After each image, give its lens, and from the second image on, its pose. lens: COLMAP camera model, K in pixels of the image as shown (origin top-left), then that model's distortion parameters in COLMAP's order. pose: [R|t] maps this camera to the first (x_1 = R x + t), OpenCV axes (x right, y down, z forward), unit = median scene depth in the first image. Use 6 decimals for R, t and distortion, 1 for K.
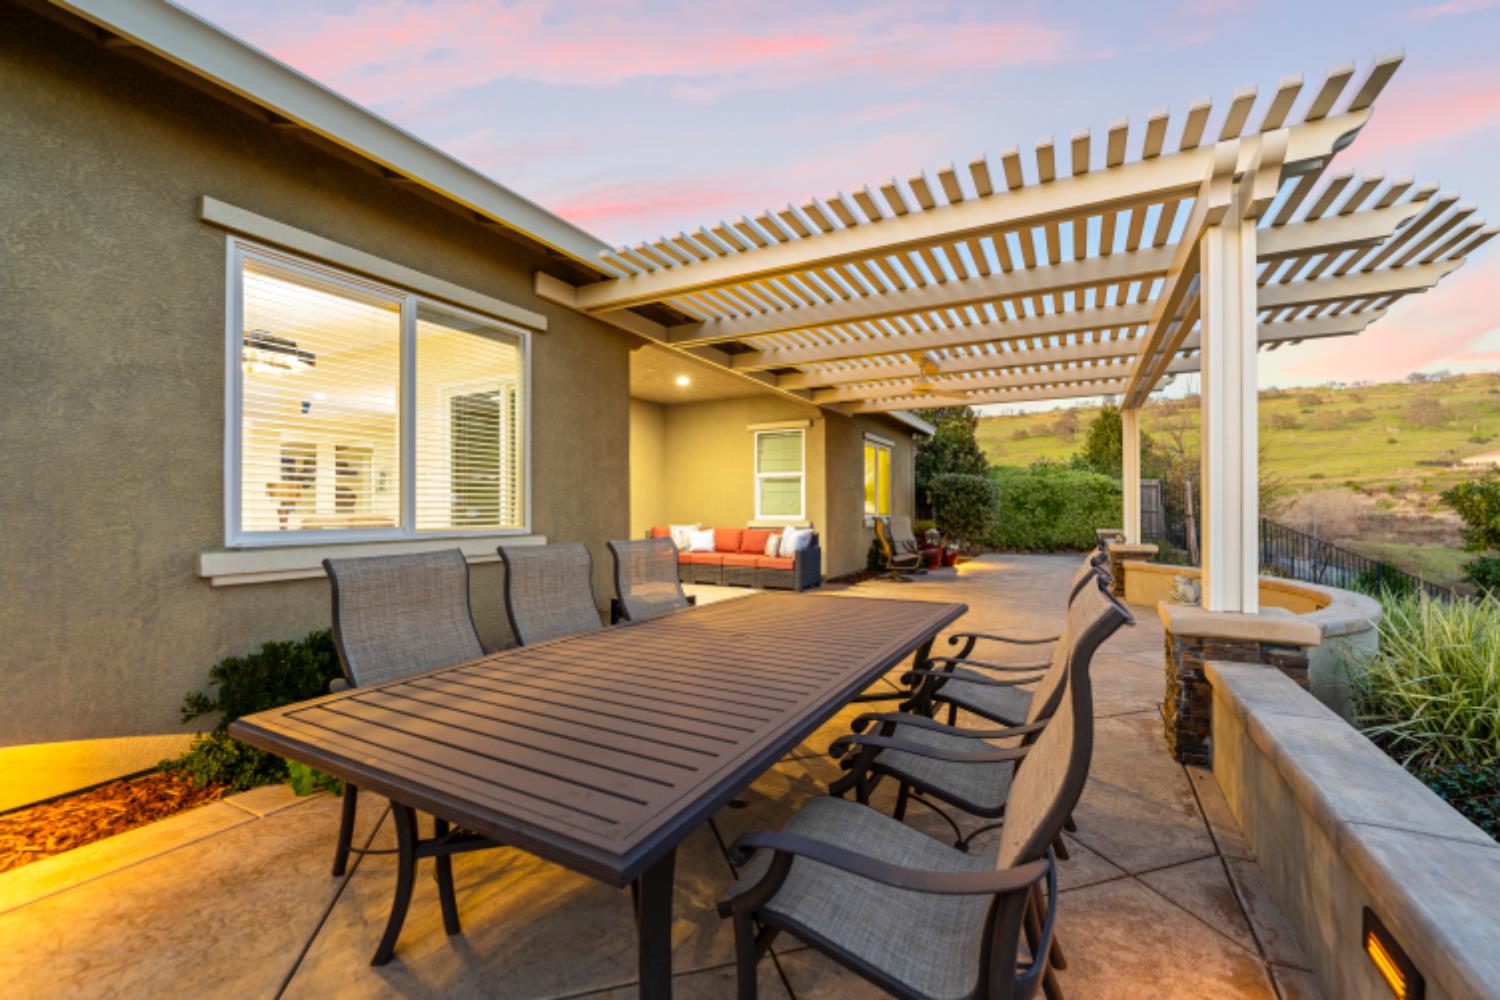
lens RADIAL K [[609.5, 0, 734.6], [0, 609.5, 502.7], [0, 0, 1]] dist [0.002902, -0.000049]
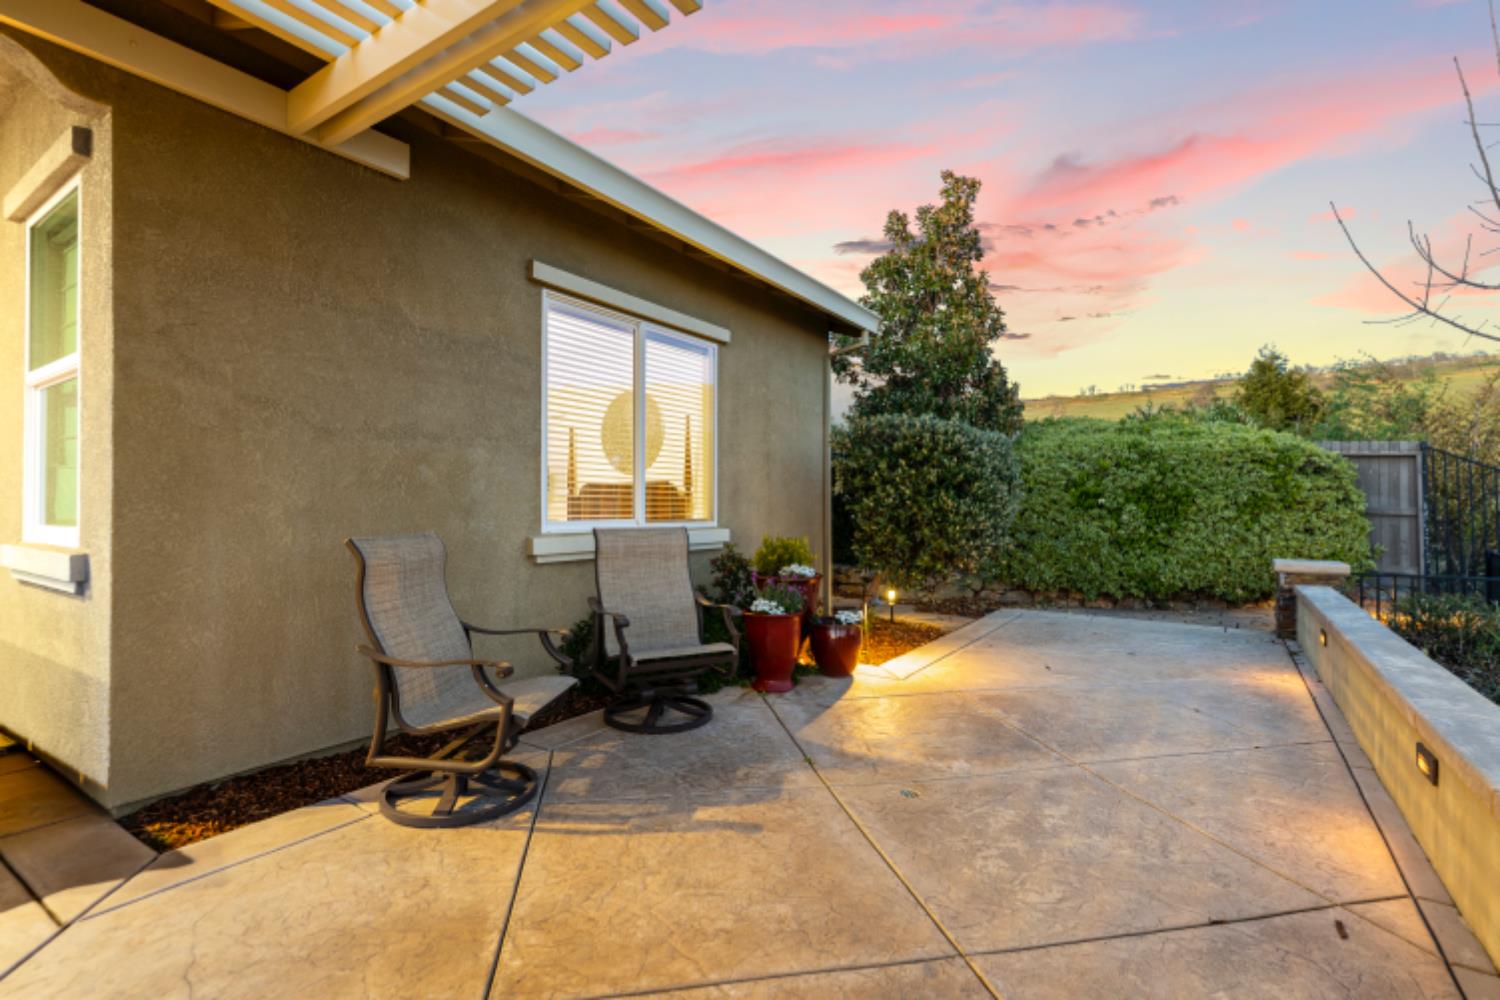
lens RADIAL K [[703.5, 0, 760.4], [0, 703.5, 502.2], [0, 0, 1]] dist [-0.003965, -0.000006]
pose [[0.997993, 0.005815, -0.063053, 0.268210], [-0.005469, 0.999969, 0.005663, 0.005106], [0.063084, -0.005306, 0.997994, 0.485782]]
